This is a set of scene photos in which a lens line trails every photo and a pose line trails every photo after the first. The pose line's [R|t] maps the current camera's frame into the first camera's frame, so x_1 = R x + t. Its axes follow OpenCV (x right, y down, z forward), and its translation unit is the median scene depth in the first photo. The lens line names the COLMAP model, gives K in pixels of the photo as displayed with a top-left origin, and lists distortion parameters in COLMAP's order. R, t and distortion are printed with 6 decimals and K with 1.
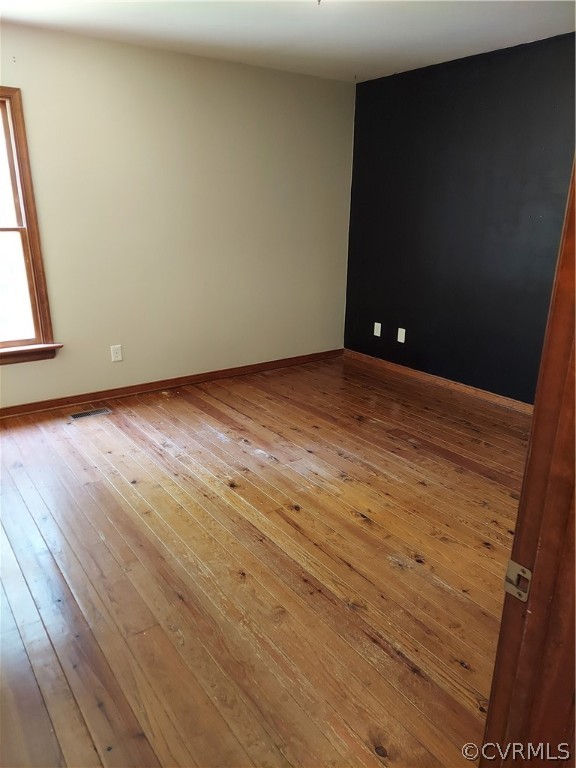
lens RADIAL K [[550.6, 0, 284.1], [0, 550.6, 386.6], [0, 0, 1]] dist [0.095854, -0.089818]
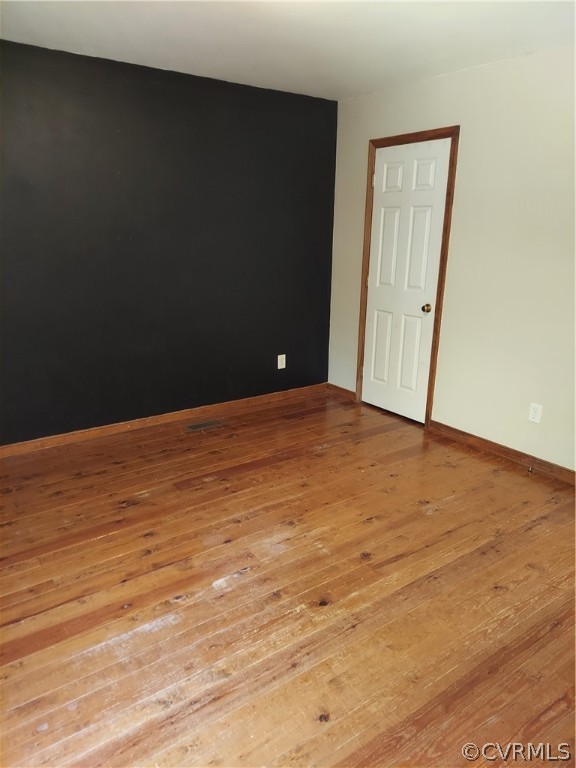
lens RADIAL K [[550.6, 0, 283.6], [0, 550.6, 379.2], [0, 0, 1]] dist [0.095854, -0.089818]
pose [[-0.009188, -0.276759, 0.960895, -0.660461], [0.299263, 0.916132, 0.266728, -0.285940], [-0.954126, 0.290012, 0.074406, 0.806105]]
